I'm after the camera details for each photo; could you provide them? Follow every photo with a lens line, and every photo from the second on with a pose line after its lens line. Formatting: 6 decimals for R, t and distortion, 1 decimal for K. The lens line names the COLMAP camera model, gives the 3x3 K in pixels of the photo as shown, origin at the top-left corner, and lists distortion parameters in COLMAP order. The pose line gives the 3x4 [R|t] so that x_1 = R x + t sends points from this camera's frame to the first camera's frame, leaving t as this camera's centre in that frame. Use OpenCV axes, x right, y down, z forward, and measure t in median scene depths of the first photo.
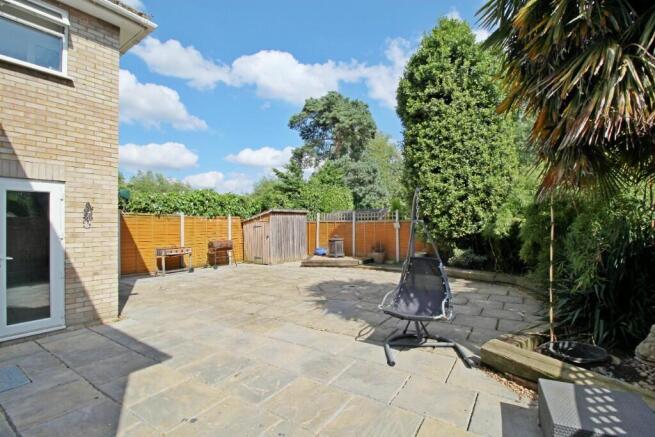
lens RADIAL K [[313.6, 0, 330.7], [0, 313.6, 218.9], [0, 0, 1]] dist [-0.004095, -0.000209]
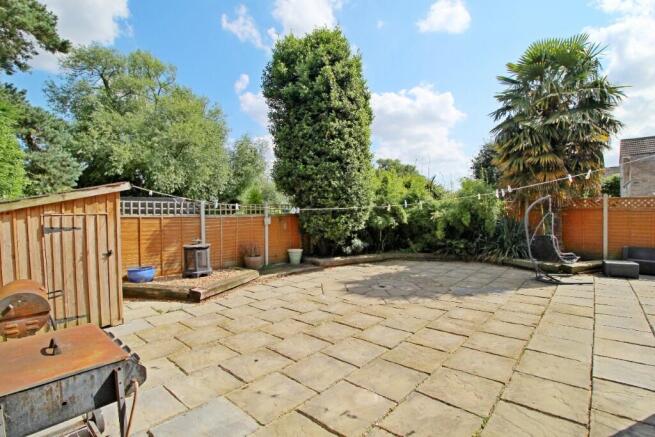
lens RADIAL K [[313.6, 0, 329.4], [0, 313.6, 219.2], [0, 0, 1]] dist [-0.004095, -0.000209]
pose [[0.135463, -0.003735, 0.990775, -0.772893], [-0.000279, 0.999993, 0.003808, 0.017355], [-0.990782, -0.000792, 0.135461, 0.938802]]
